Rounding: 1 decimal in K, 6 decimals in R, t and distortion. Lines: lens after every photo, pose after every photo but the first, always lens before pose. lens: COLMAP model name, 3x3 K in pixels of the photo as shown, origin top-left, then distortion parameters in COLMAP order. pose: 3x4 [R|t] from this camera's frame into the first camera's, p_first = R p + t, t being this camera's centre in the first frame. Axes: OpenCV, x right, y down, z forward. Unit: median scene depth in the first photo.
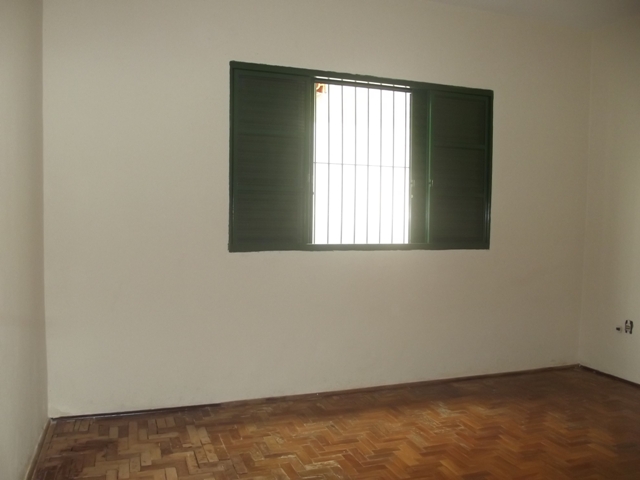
lens RADIAL K [[522.5, 0, 318.7], [0, 522.5, 240.4], [0, 0, 1]] dist [0.004923, 0.004070]
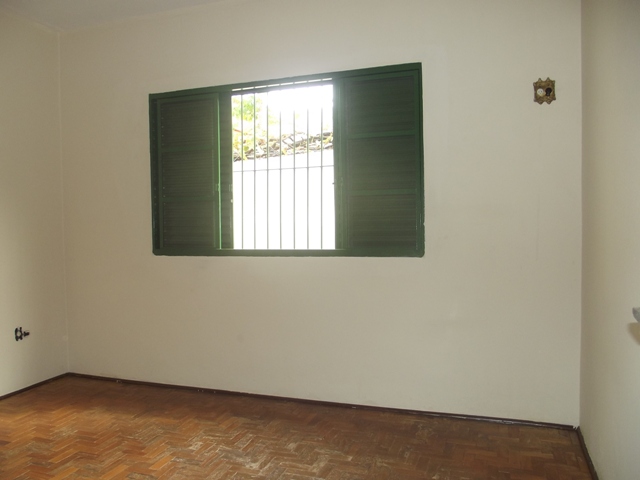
lens RADIAL K [[522.5, 0, 319.5], [0, 522.5, 240.9], [0, 0, 1]] dist [0.004923, 0.004070]
pose [[0.779171, -0.005326, -0.626789, 0.768266], [0.003265, 0.999985, -0.004437, -0.004859], [0.626803, 0.001411, 0.779177, 0.287229]]
